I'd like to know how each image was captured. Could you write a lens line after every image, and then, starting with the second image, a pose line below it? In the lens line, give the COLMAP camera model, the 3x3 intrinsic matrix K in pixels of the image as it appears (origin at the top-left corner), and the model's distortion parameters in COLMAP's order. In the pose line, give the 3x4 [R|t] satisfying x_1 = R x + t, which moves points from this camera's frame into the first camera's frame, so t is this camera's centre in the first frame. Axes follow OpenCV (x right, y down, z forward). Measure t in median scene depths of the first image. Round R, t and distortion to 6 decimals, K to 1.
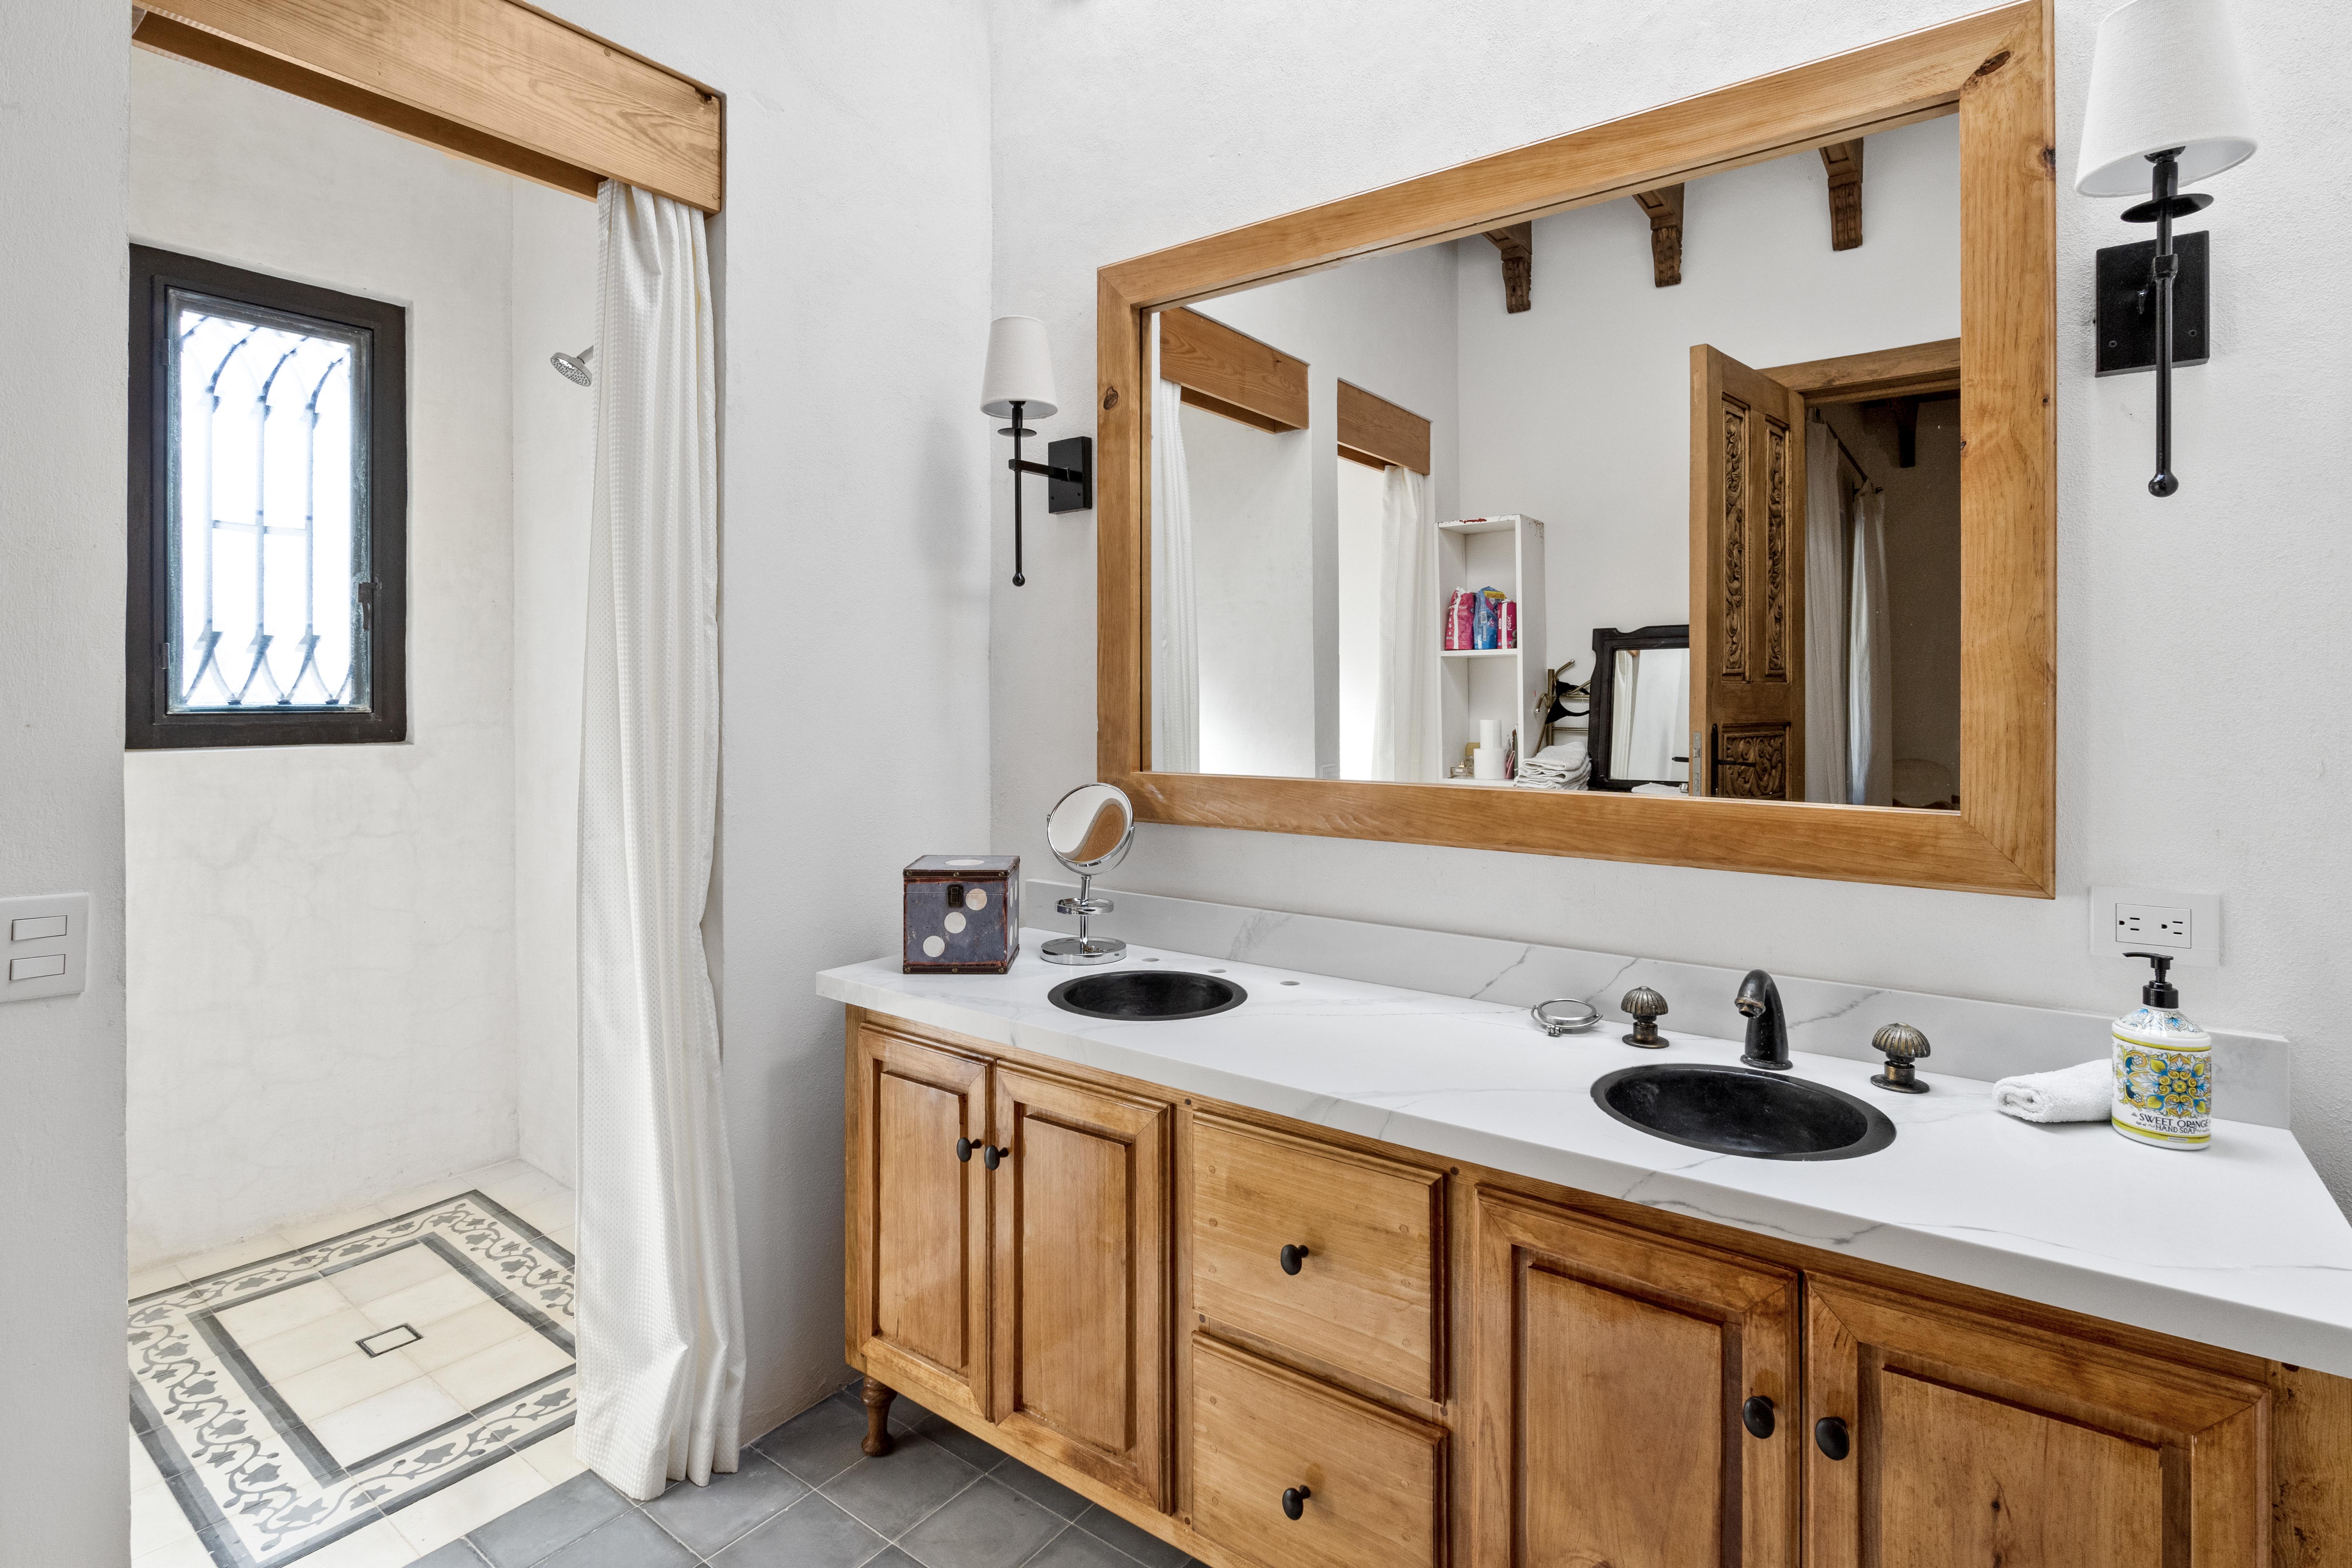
lens RADIAL K [[1099.6, 0, 1258.9], [0, 1099.6, 697.1], [0, 0, 1]] dist [0.001532, 0.000486]
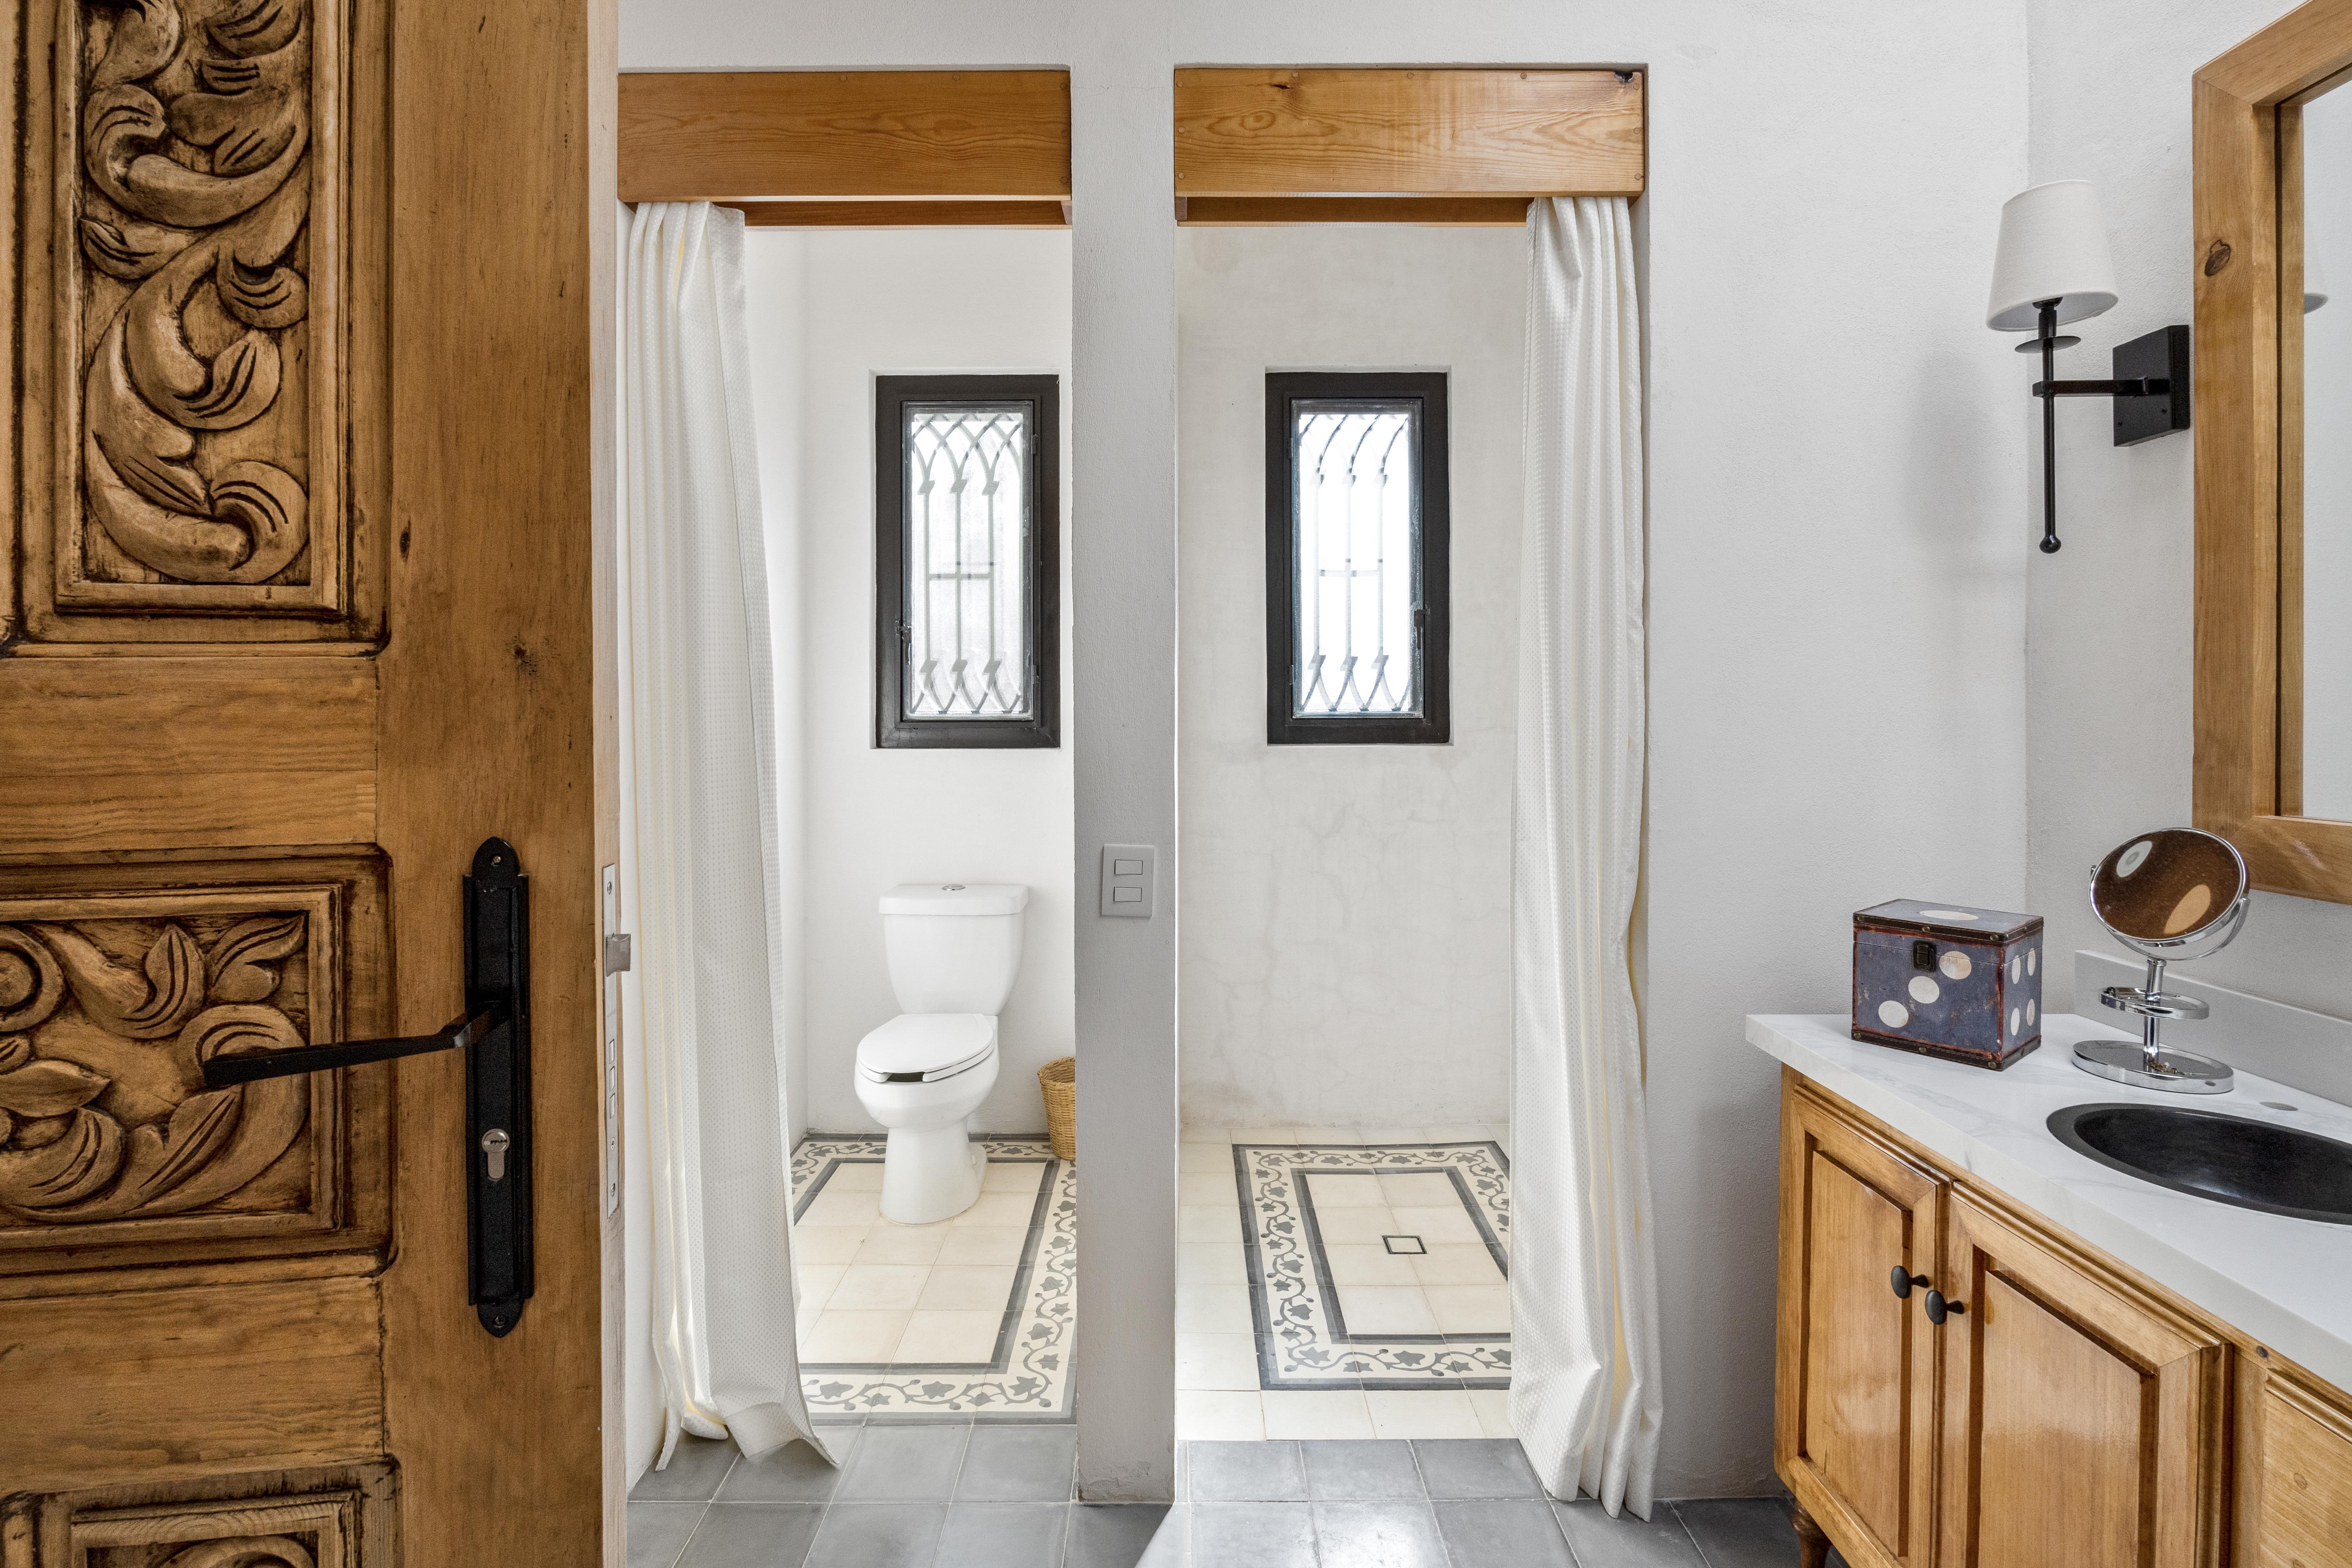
lens RADIAL K [[1140.9, 0, 1206.7], [0, 1140.9, 719.9], [0, 0, 1]] dist [-0.003933, 0.002538]
pose [[0.592123, 0.007514, -0.805813, 0.076522], [0.003496, 0.999923, 0.011893, 0.000301], [0.805840, -0.009859, 0.592051, 0.107067]]
